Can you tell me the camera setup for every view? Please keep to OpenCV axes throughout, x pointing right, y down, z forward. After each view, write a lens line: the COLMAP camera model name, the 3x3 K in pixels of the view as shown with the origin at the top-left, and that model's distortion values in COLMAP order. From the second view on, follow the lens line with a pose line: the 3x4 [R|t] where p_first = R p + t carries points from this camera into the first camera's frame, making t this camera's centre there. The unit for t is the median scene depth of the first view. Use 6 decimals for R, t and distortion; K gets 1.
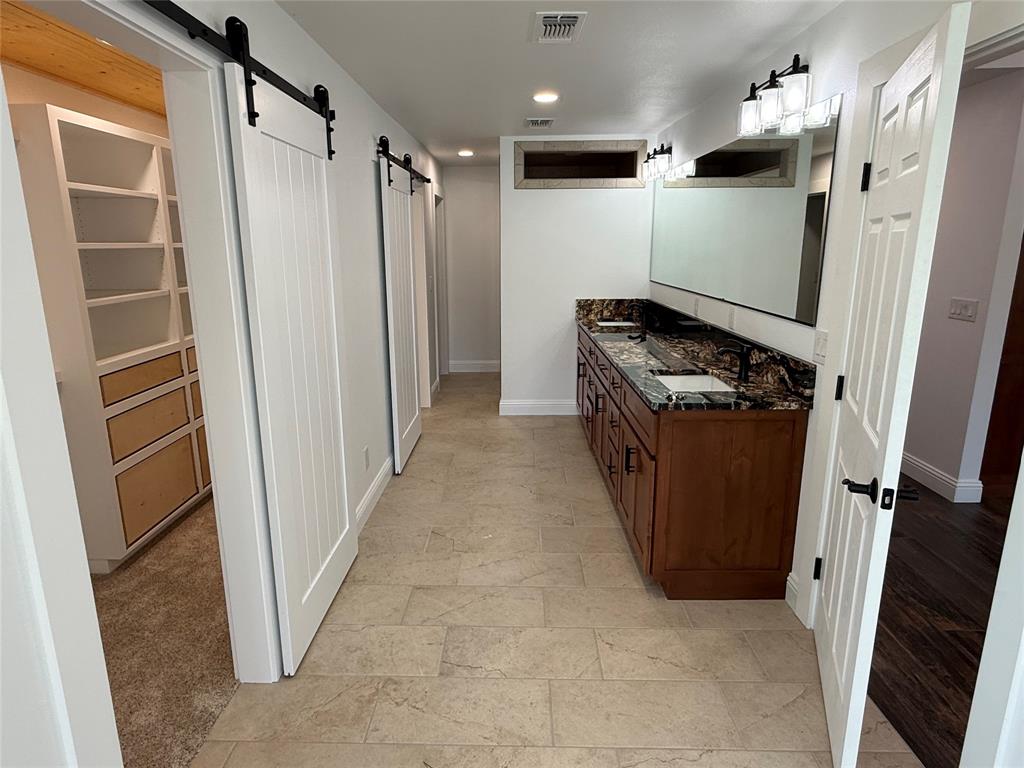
lens RADIAL K [[603.3, 0, 509.7], [0, 603.3, 387.5], [0, 0, 1]] dist [0.002195, 0.003669]
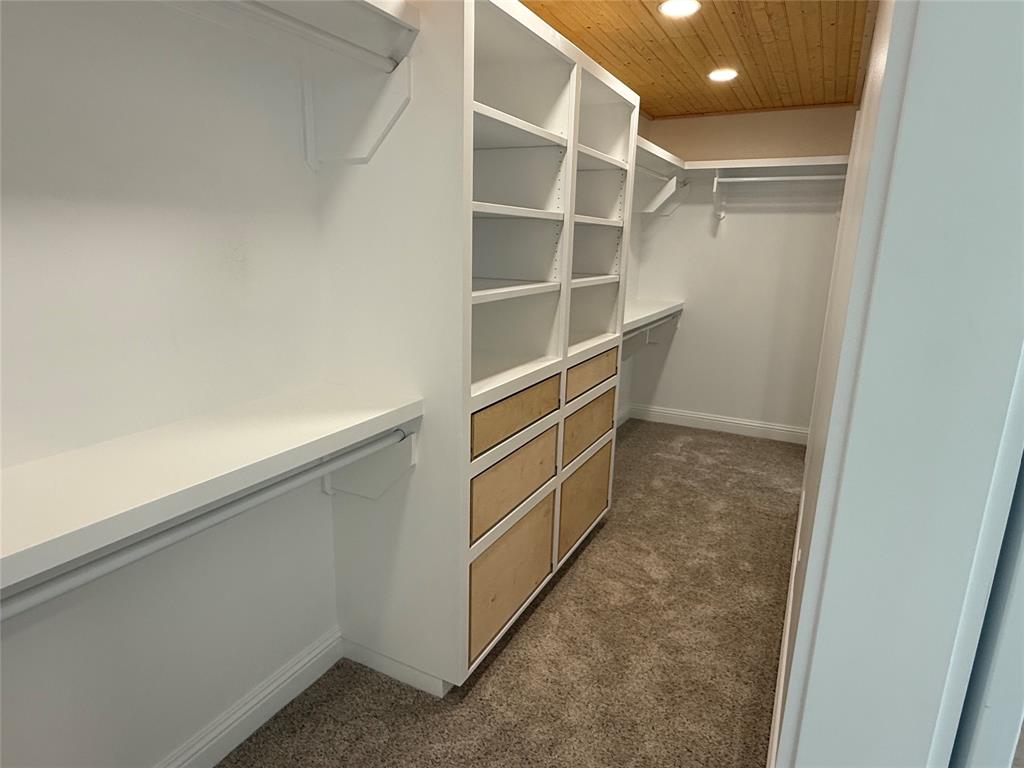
lens RADIAL K [[603.3, 0, 511.0], [0, 603.3, 383.8], [0, 0, 1]] dist [0.002195, 0.003669]
pose [[0.897373, 0.123087, -0.423758, -0.346452], [-0.126391, 0.991770, 0.020422, -0.061268], [0.422784, 0.035233, 0.905545, 0.405426]]
